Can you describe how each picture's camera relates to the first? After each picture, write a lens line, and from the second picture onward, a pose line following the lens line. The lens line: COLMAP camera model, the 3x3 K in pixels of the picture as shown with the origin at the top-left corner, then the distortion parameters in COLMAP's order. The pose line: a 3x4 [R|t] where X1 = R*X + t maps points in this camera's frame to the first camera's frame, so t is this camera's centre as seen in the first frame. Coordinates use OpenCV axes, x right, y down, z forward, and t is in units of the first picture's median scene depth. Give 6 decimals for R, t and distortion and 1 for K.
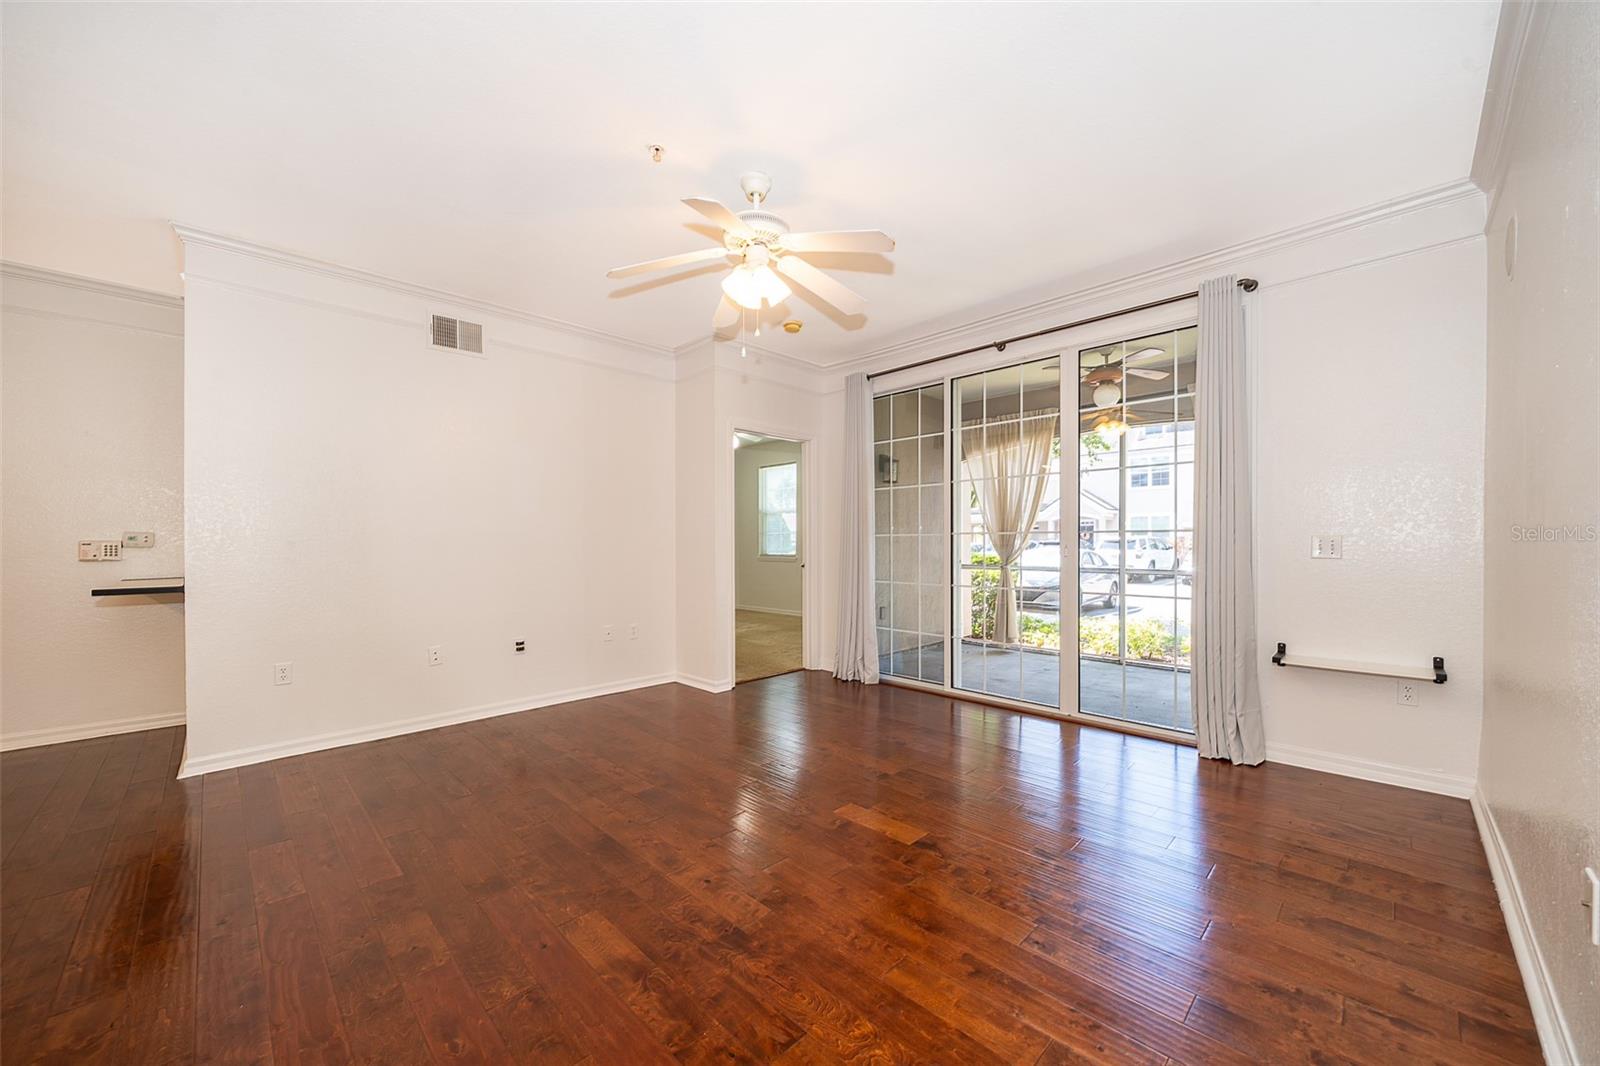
lens RADIAL K [[595.9, 0, 798.7], [0, 595.9, 545.6], [0, 0, 1]] dist [-0.002155, -0.000254]
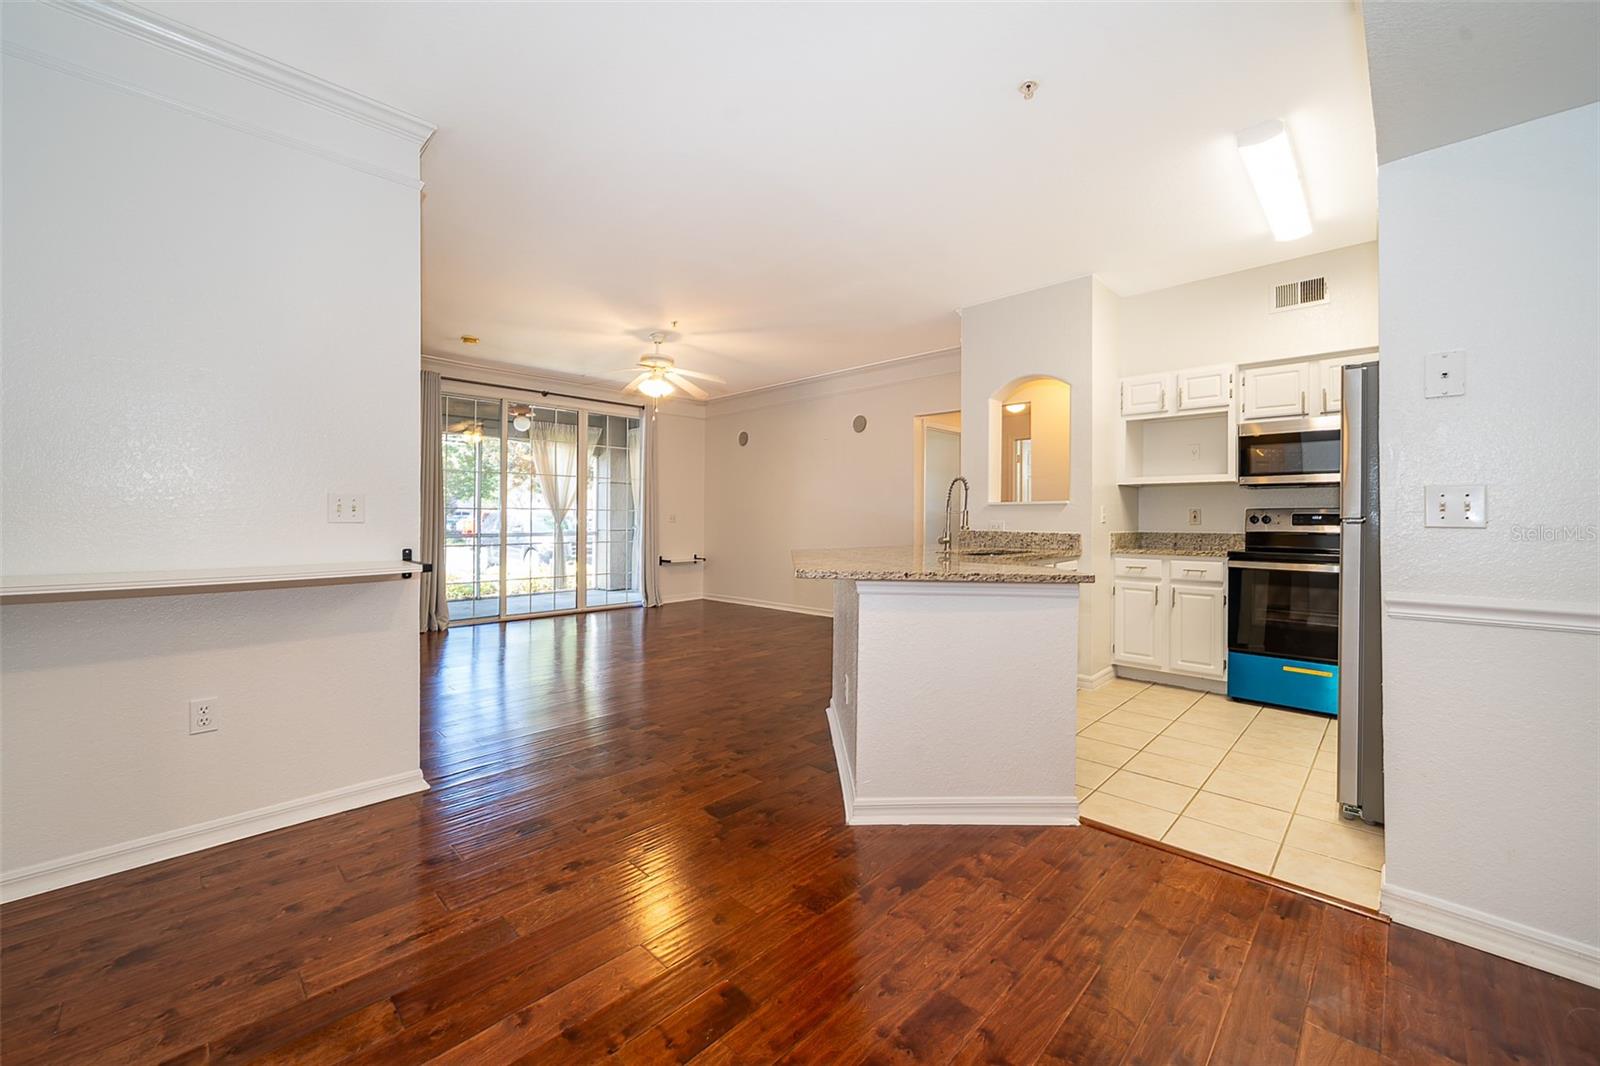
lens RADIAL K [[628.1, 0, 798.7], [0, 628.1, 513.0], [0, 0, 1]] dist [-0.000769, -0.000282]
pose [[-0.014703, 0.010874, 0.999833, -2.198902], [0.000942, 0.999941, -0.010862, 0.014800], [-0.999891, 0.000782, -0.014712, 0.563838]]
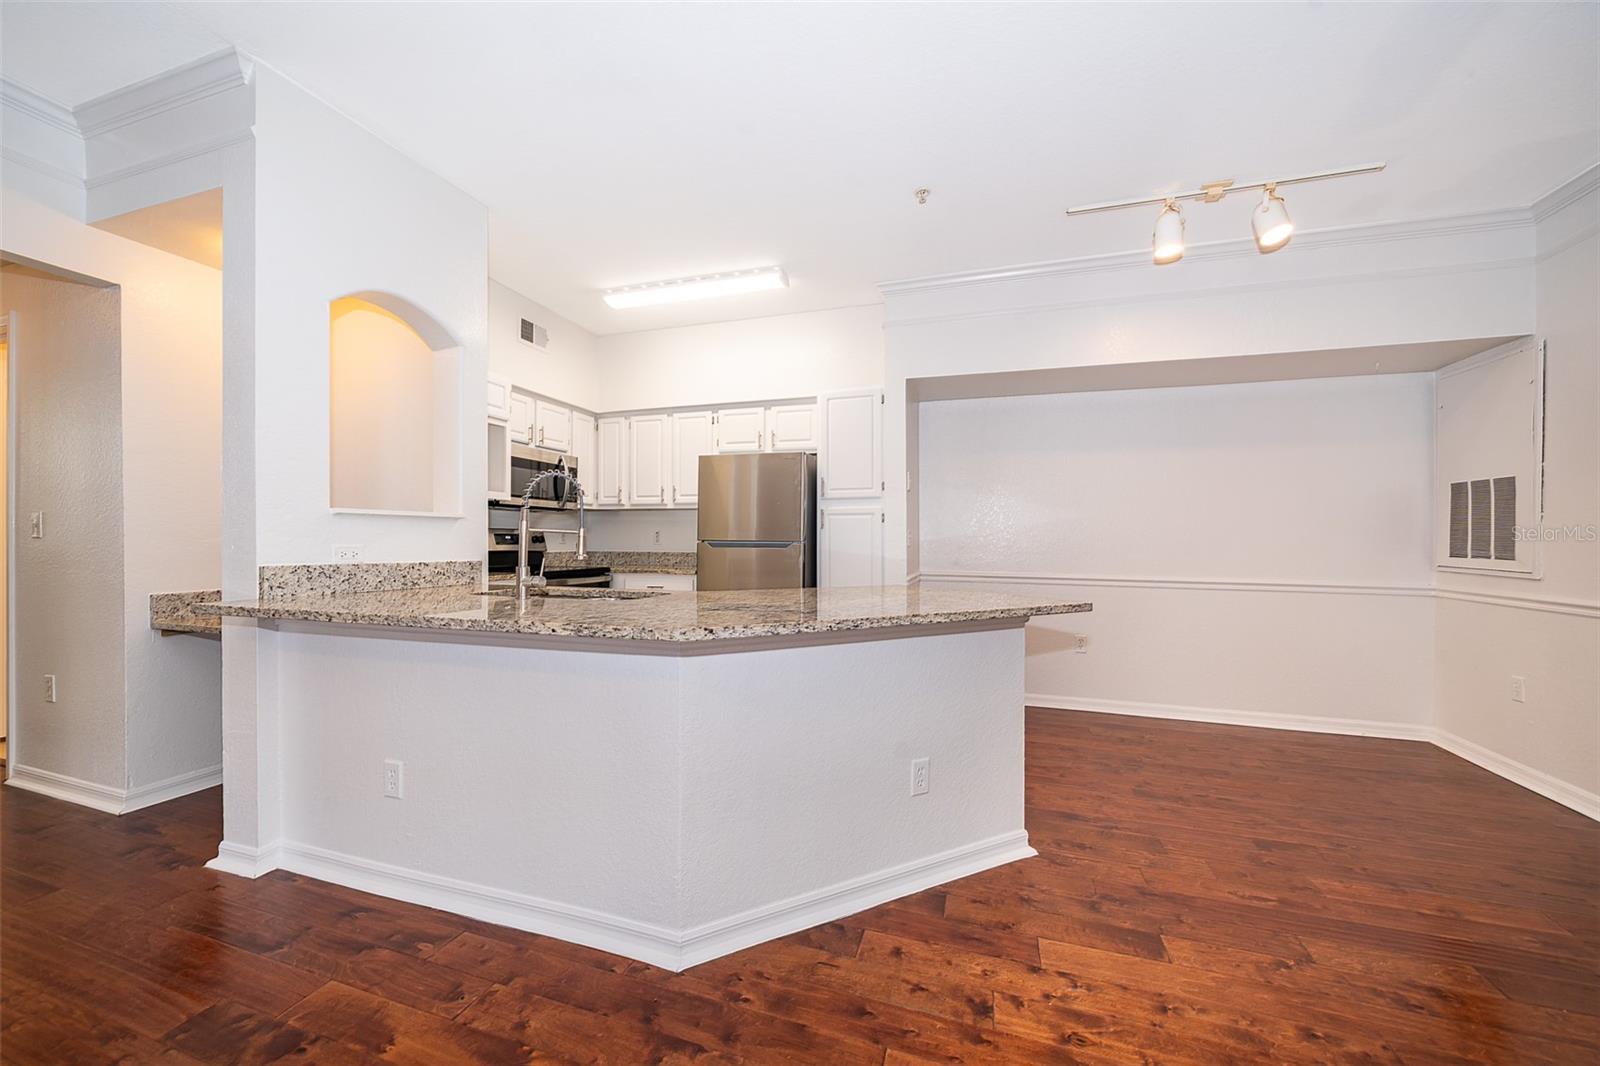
lens RADIAL K [[595.9, 0, 798.7], [0, 595.9, 545.6], [0, 0, 1]] dist [-0.002155, -0.000254]
pose [[-0.886736, 0.001850, -0.462272, -0.623690], [-0.006195, 0.999855, 0.015885, 0.002351], [0.462234, 0.016950, -0.886596, 1.061356]]
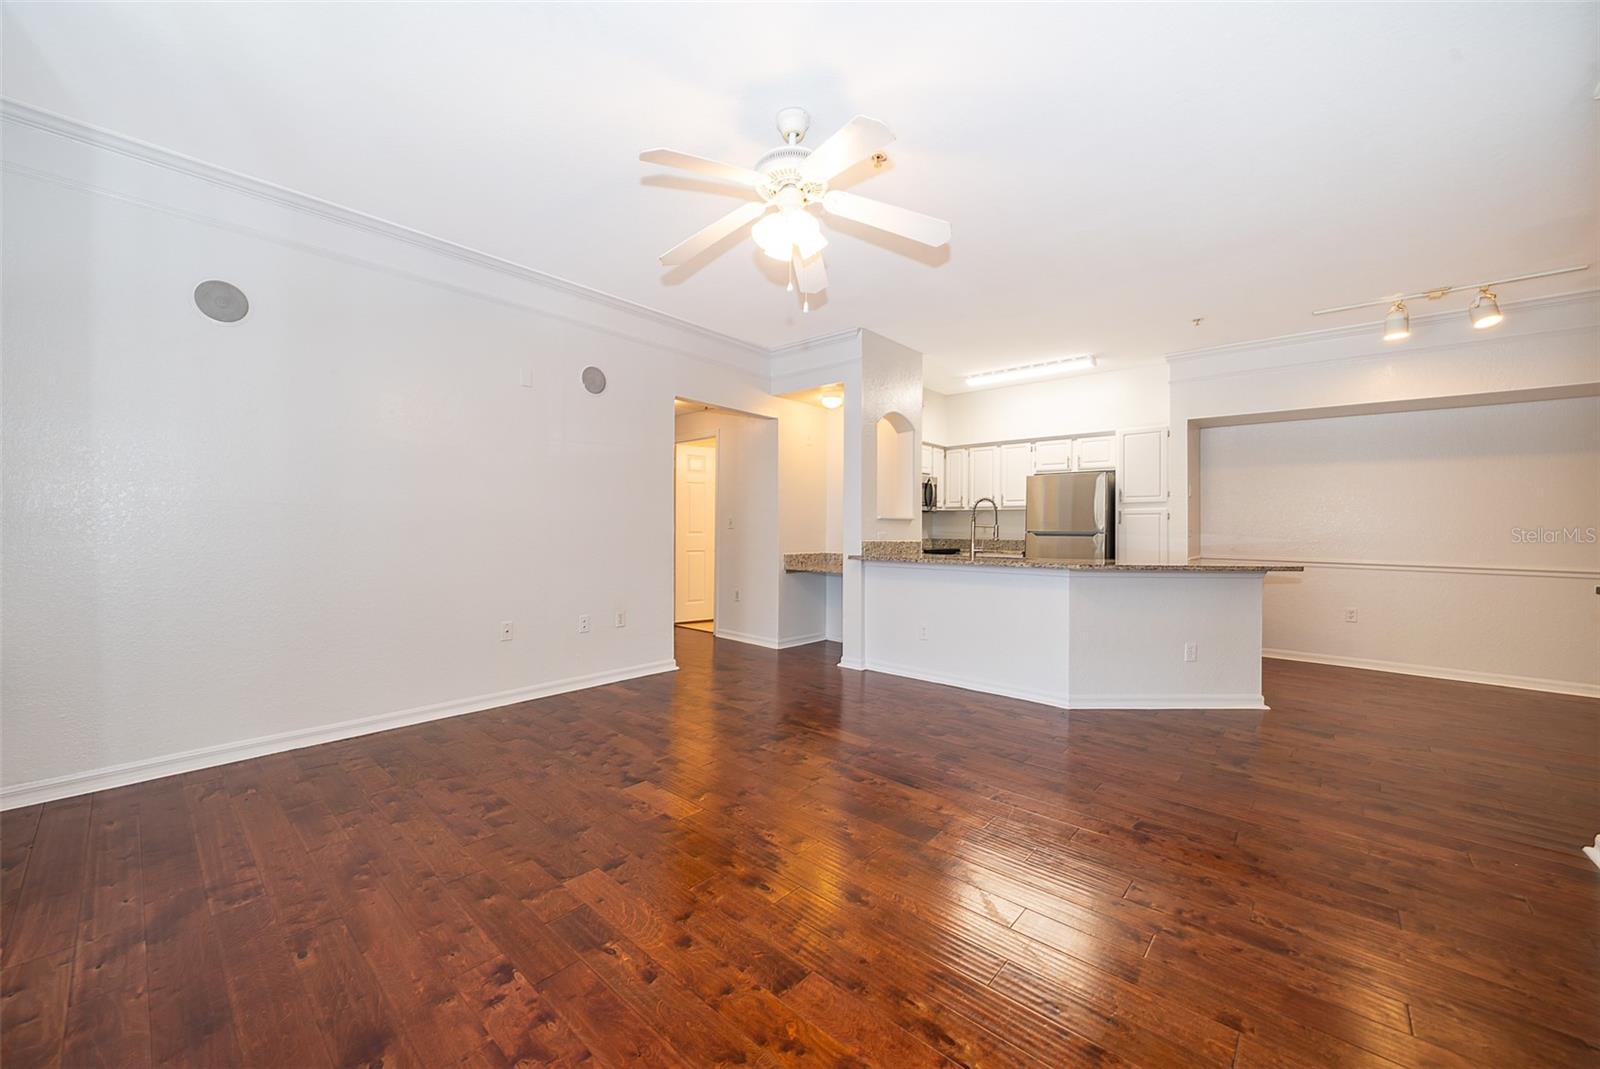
lens RADIAL K [[608.6, 0, 779.2], [0, 608.6, 532.7], [0, 0, 1]] dist [-0.003676, -0.000350]
pose [[-0.998561, -0.006944, -0.053182, -0.006873], [-0.007545, 0.999910, 0.011116, 0.000156], [0.053100, 0.011501, -0.998523, 1.916044]]
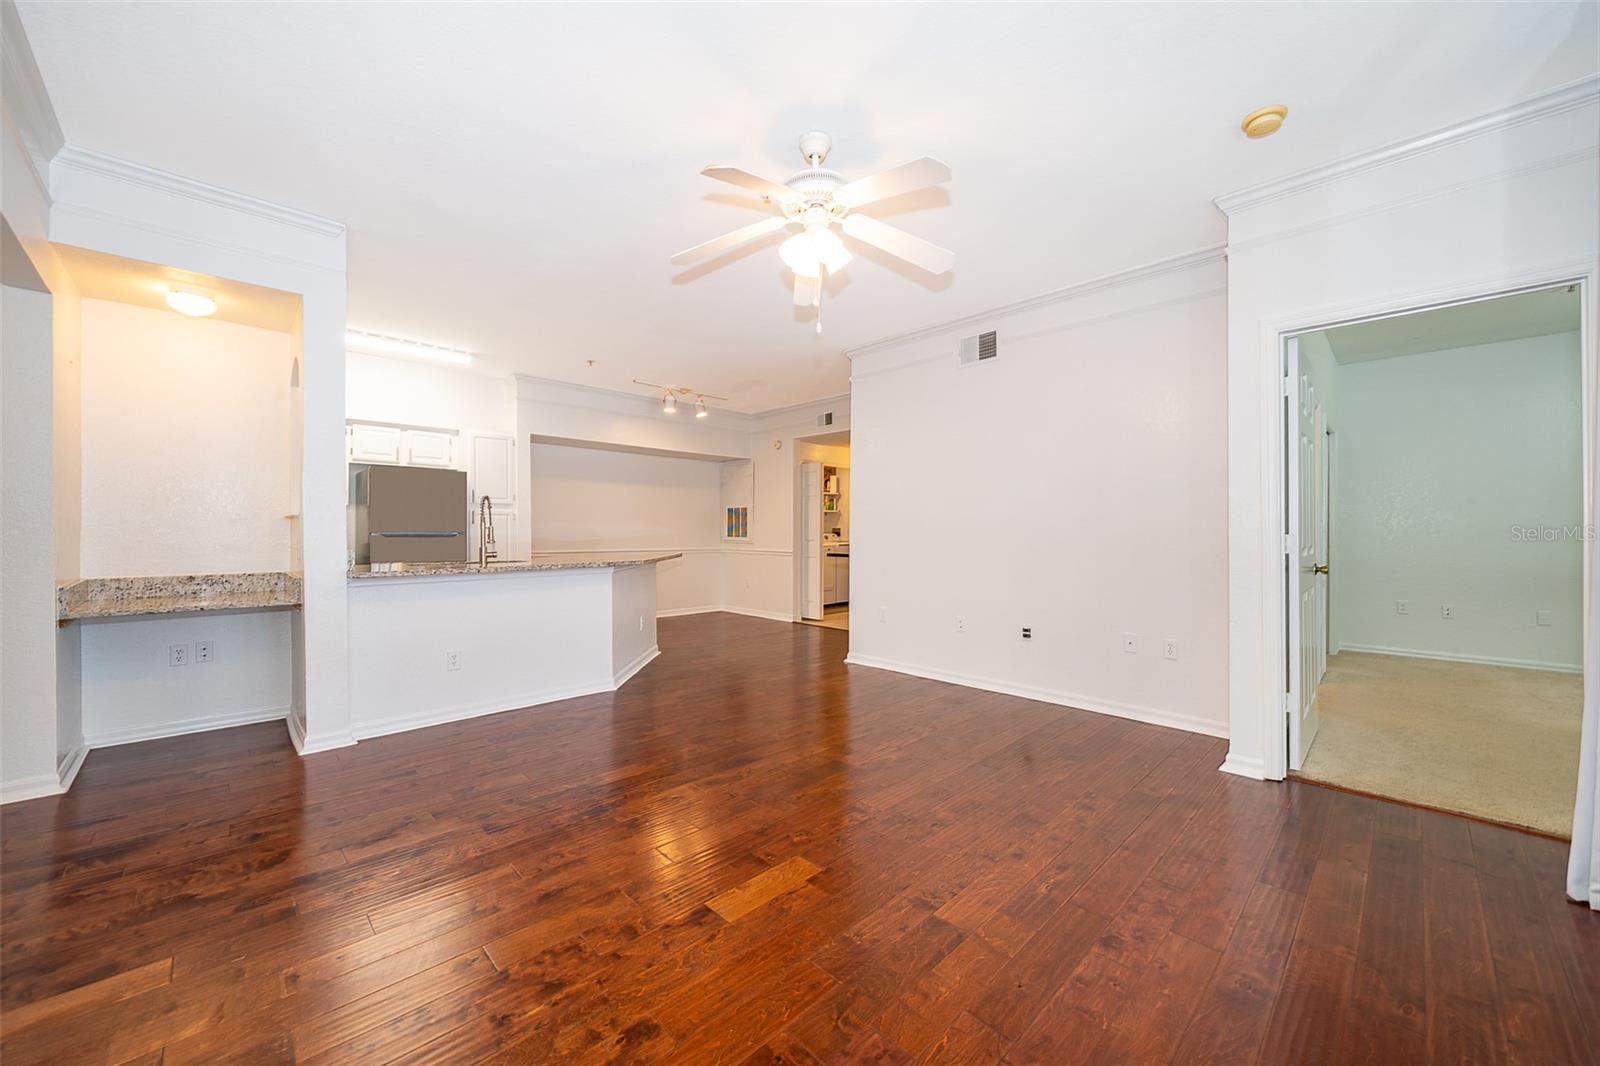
lens RADIAL K [[601.4, 0, 800.0], [0, 601.4, 533.0], [0, 0, 1]] dist [-0.001025, 0.000012]
pose [[-0.000879, 0.006970, -0.999975, 0.869908], [-0.007494, 0.999948, 0.006977, -0.006387], [0.999972, 0.007500, -0.000827, 0.981481]]
